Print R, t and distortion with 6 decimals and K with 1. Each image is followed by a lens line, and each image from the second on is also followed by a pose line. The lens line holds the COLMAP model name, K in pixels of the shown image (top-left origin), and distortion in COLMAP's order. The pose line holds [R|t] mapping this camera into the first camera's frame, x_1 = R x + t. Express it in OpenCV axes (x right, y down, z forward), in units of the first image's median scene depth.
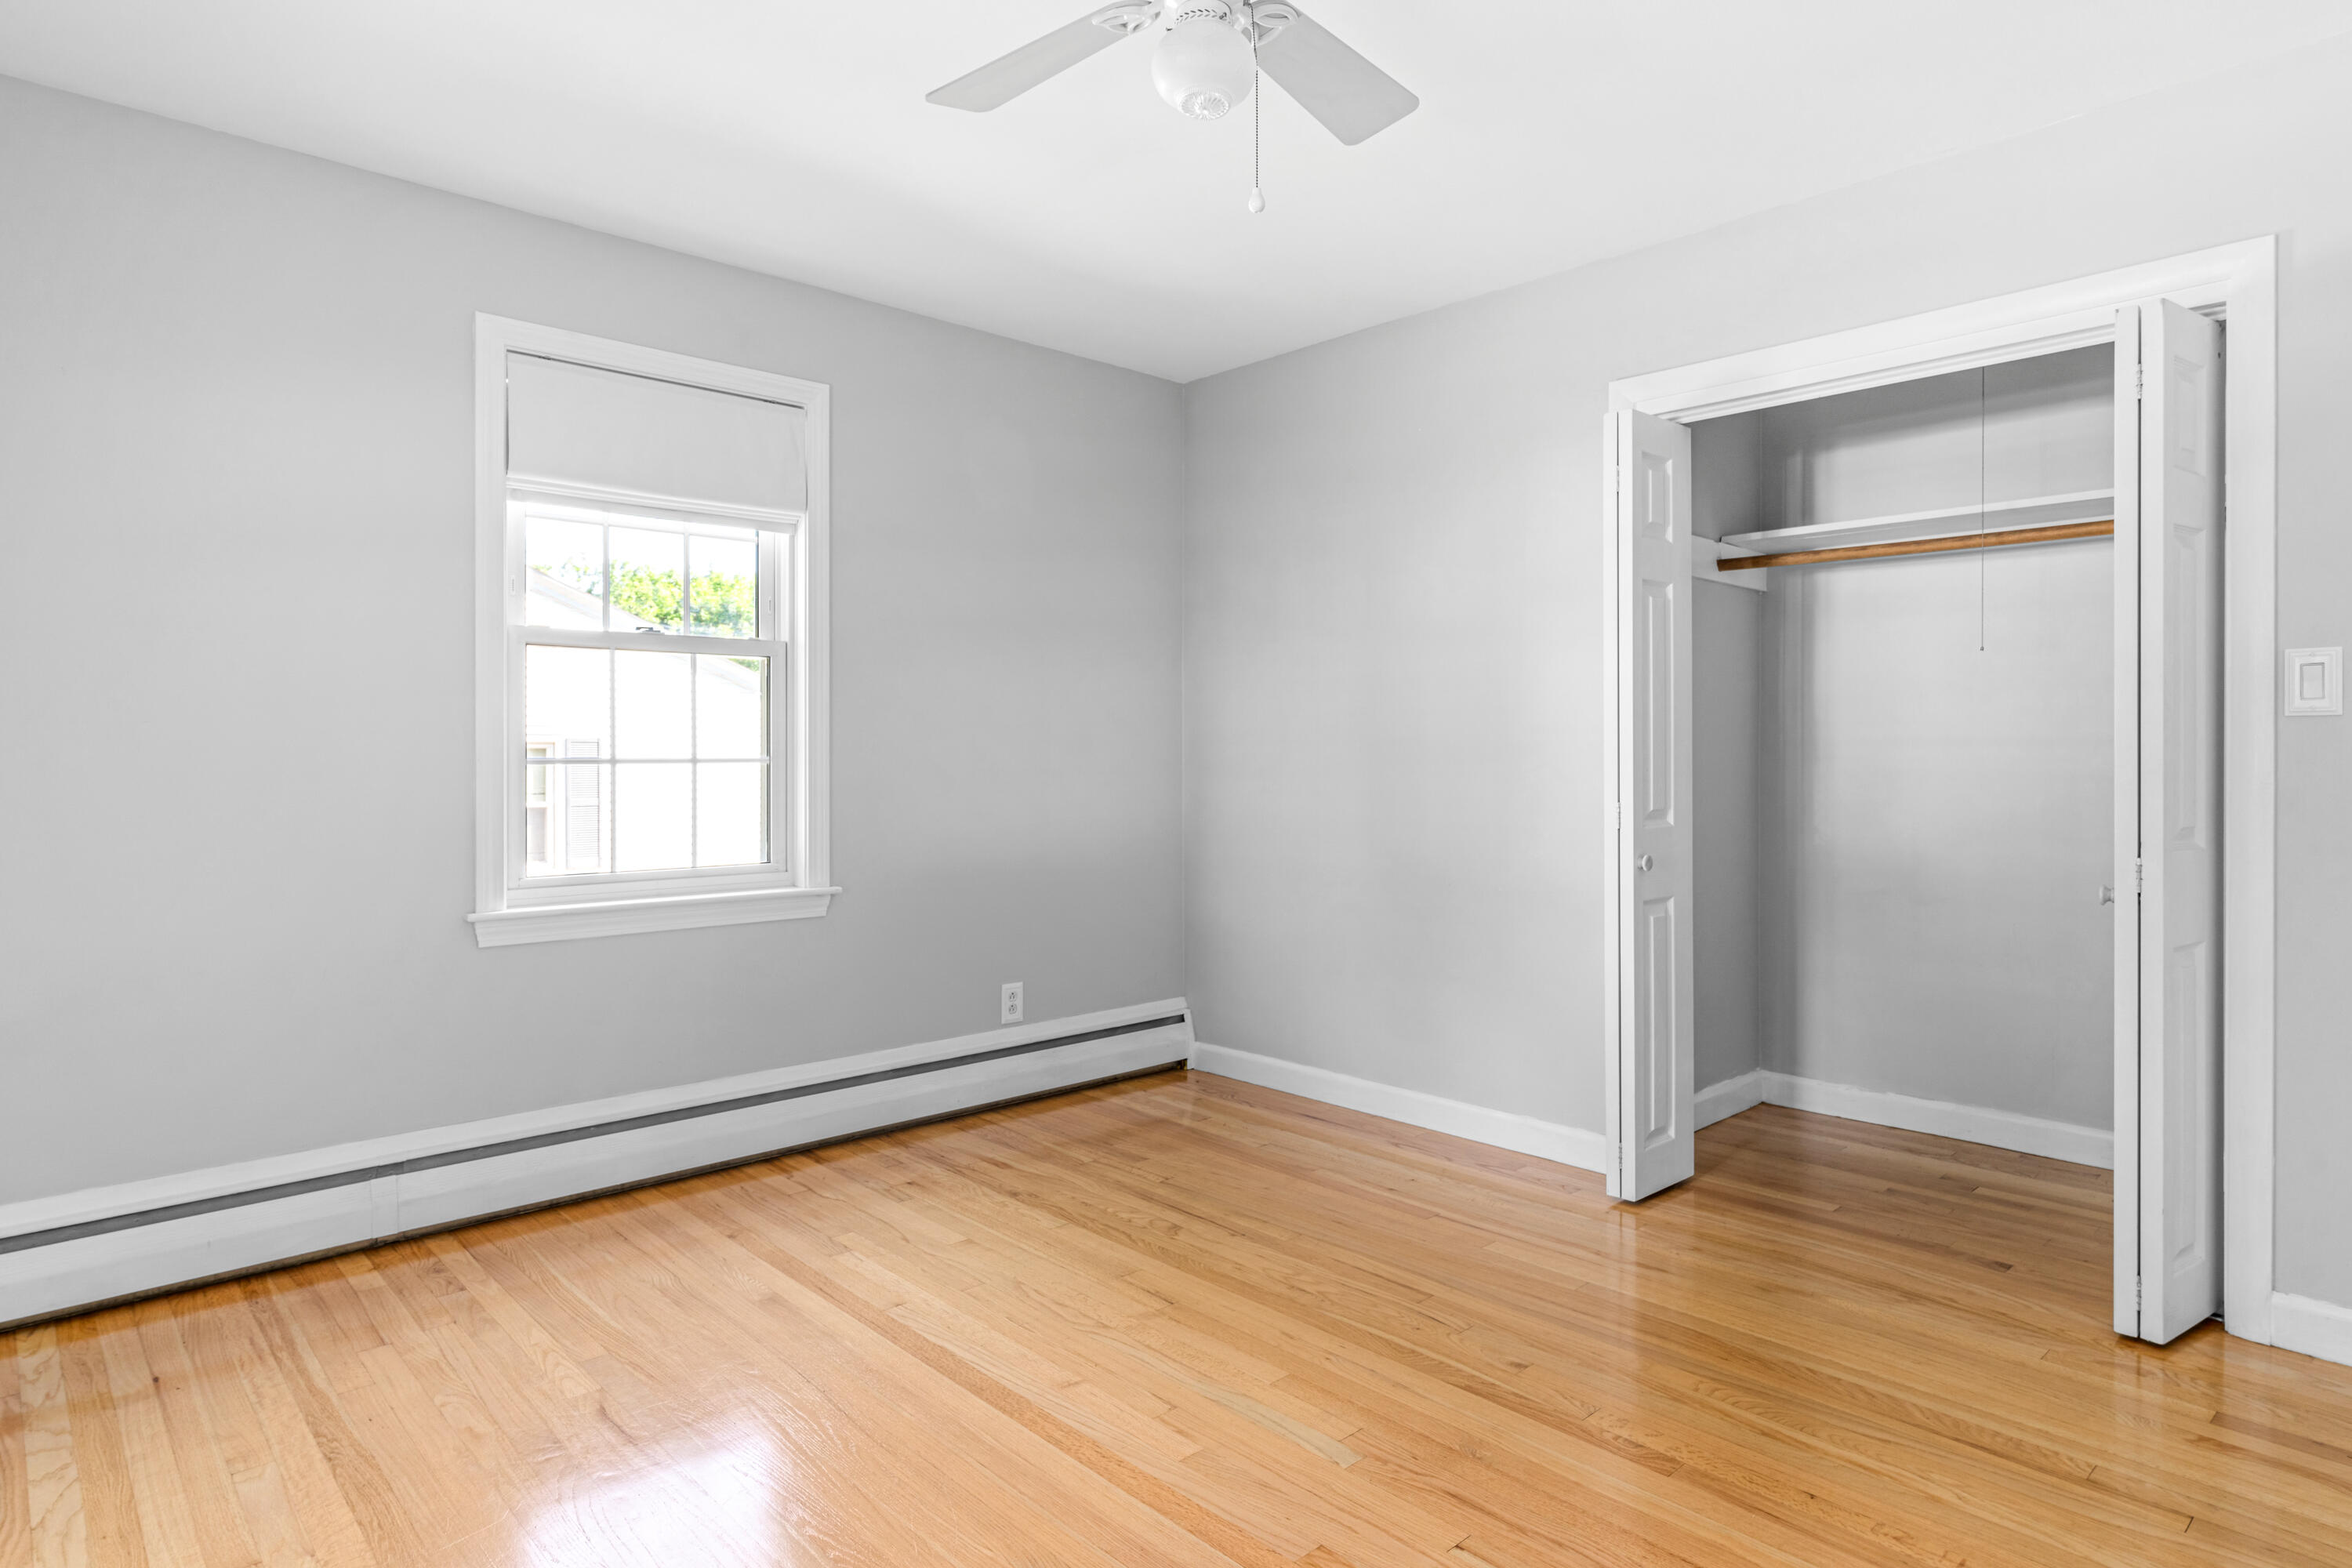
lens RADIAL K [[1303.6, 0, 1173.7], [0, 1303.6, 736.6], [0, 0, 1]] dist [0.016999, 0.001825]
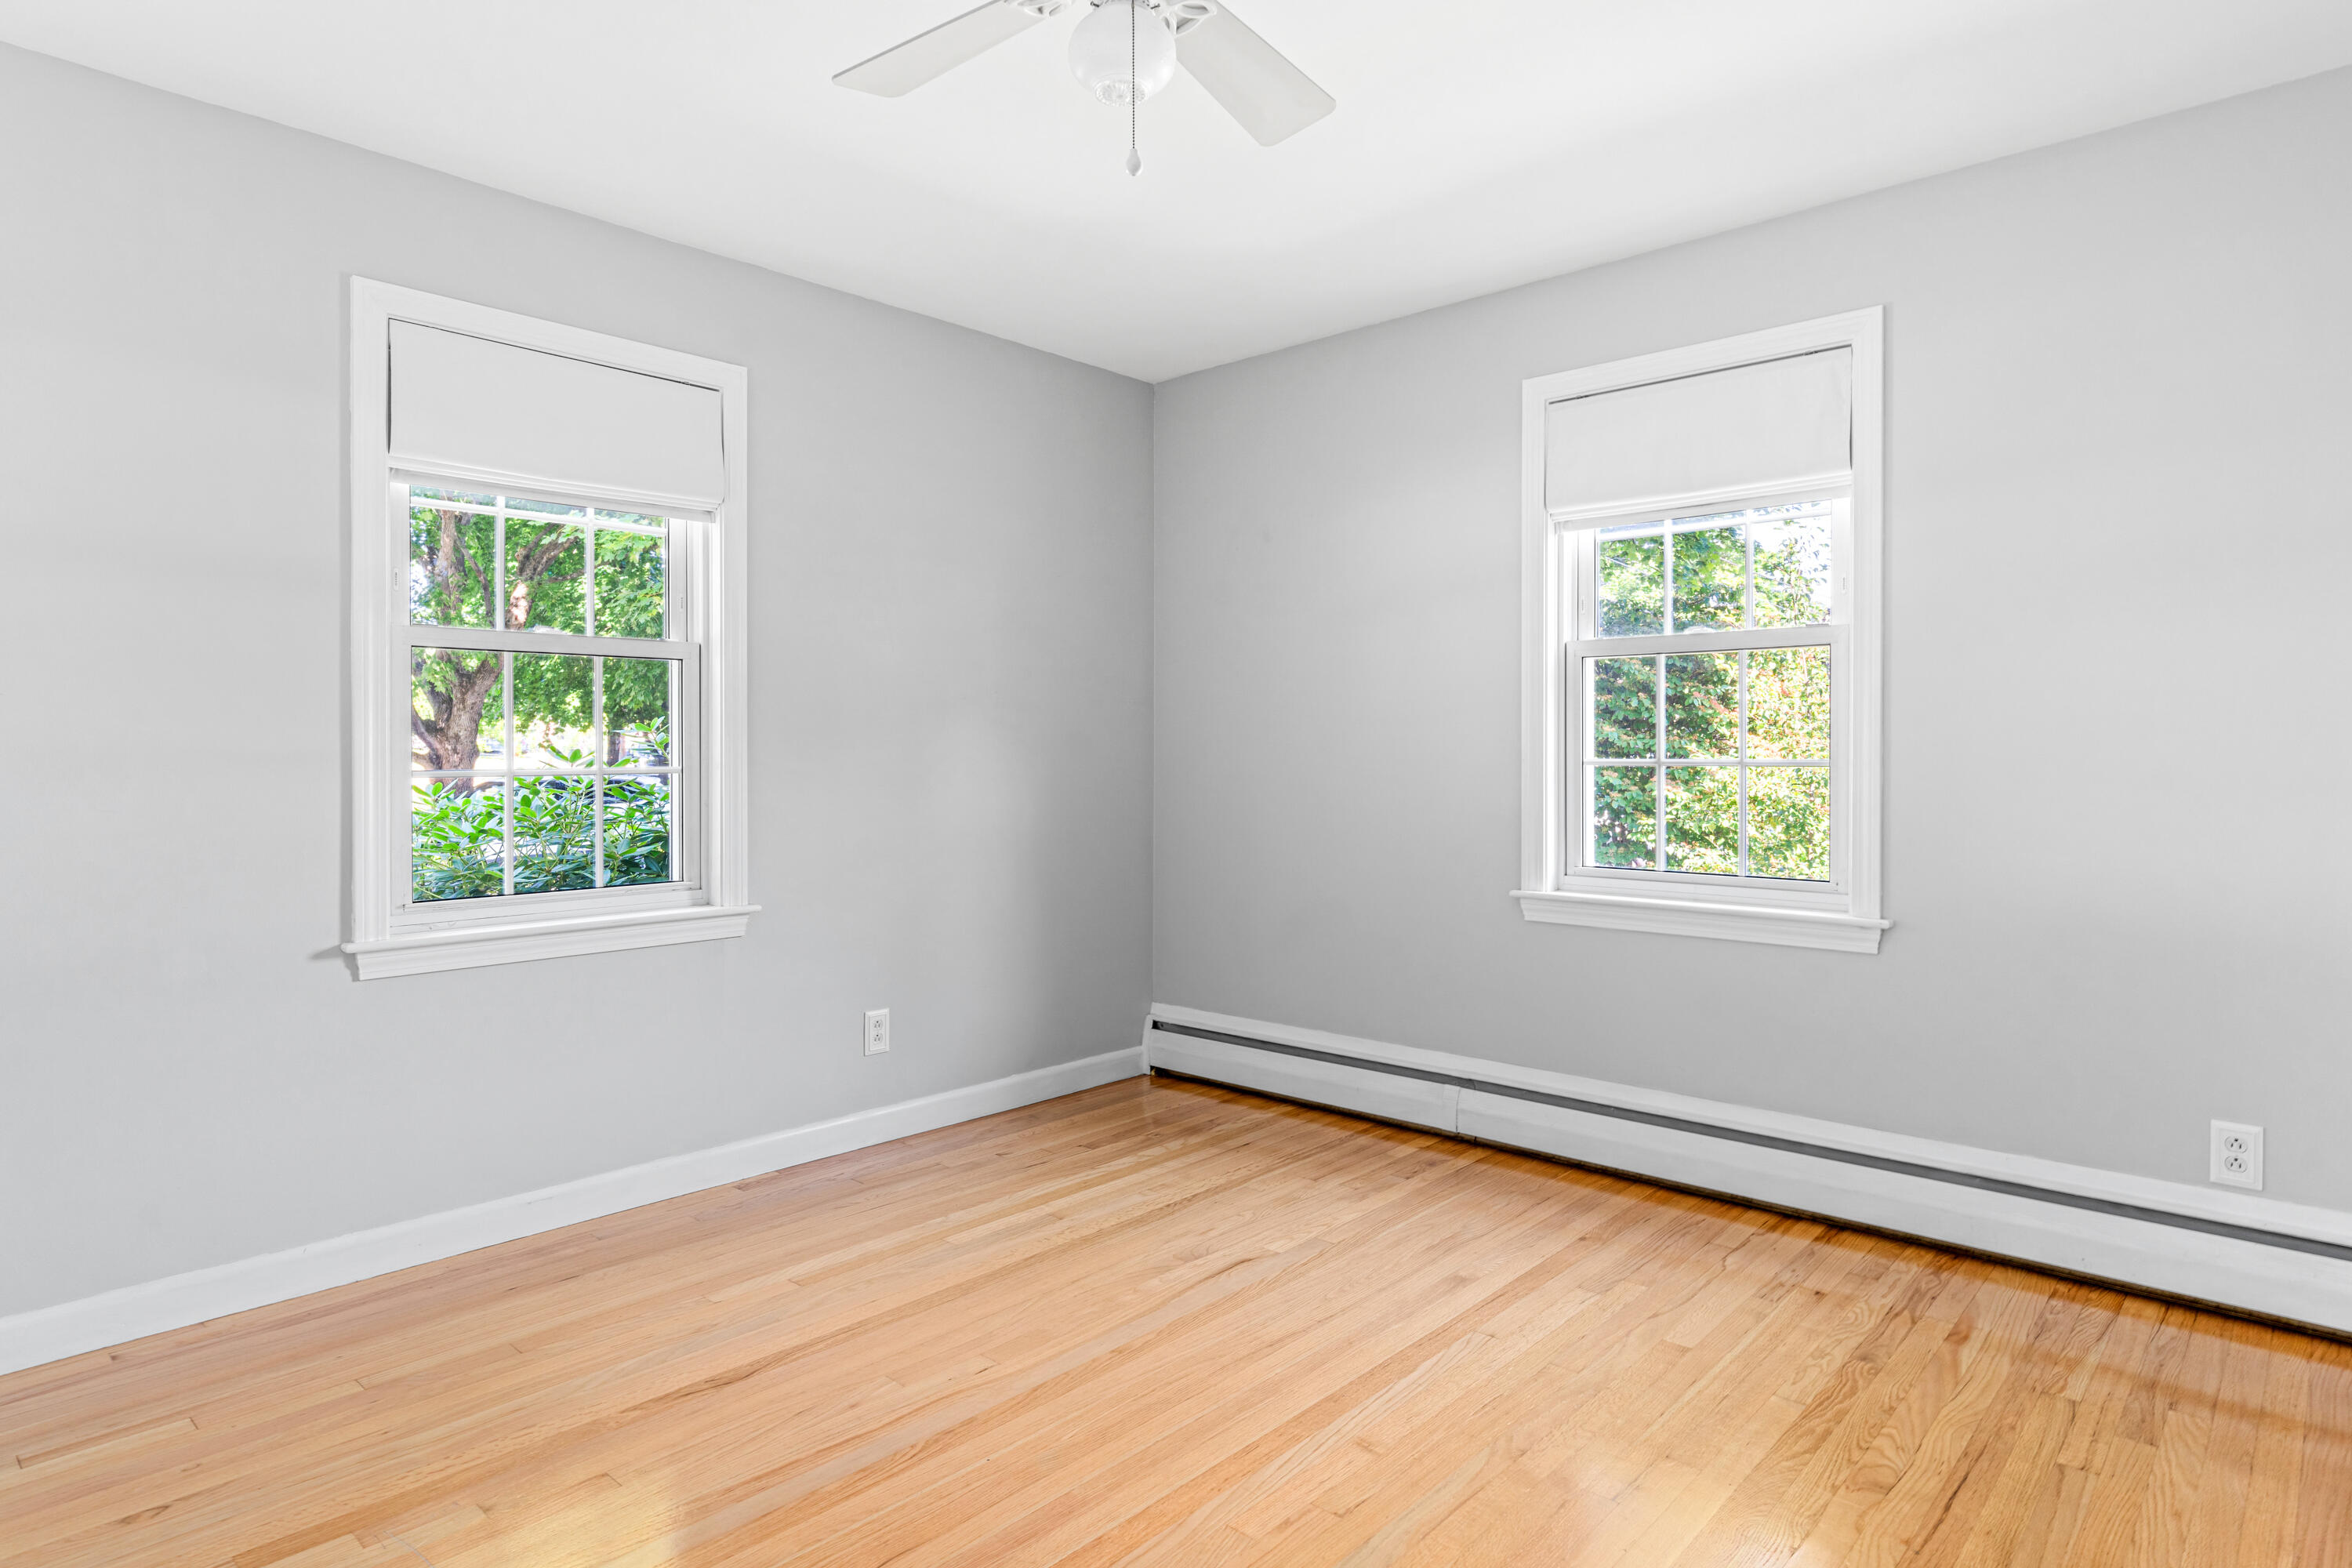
lens RADIAL K [[1303.6, 0, 1173.7], [0, 1303.6, 736.6], [0, 0, 1]] dist [0.016999, 0.001825]
pose [[0.101160, -0.007361, -0.994843, 0.610853], [0.015974, 0.999856, -0.005774, -0.002068], [0.994742, -0.015308, 0.101263, 0.573403]]
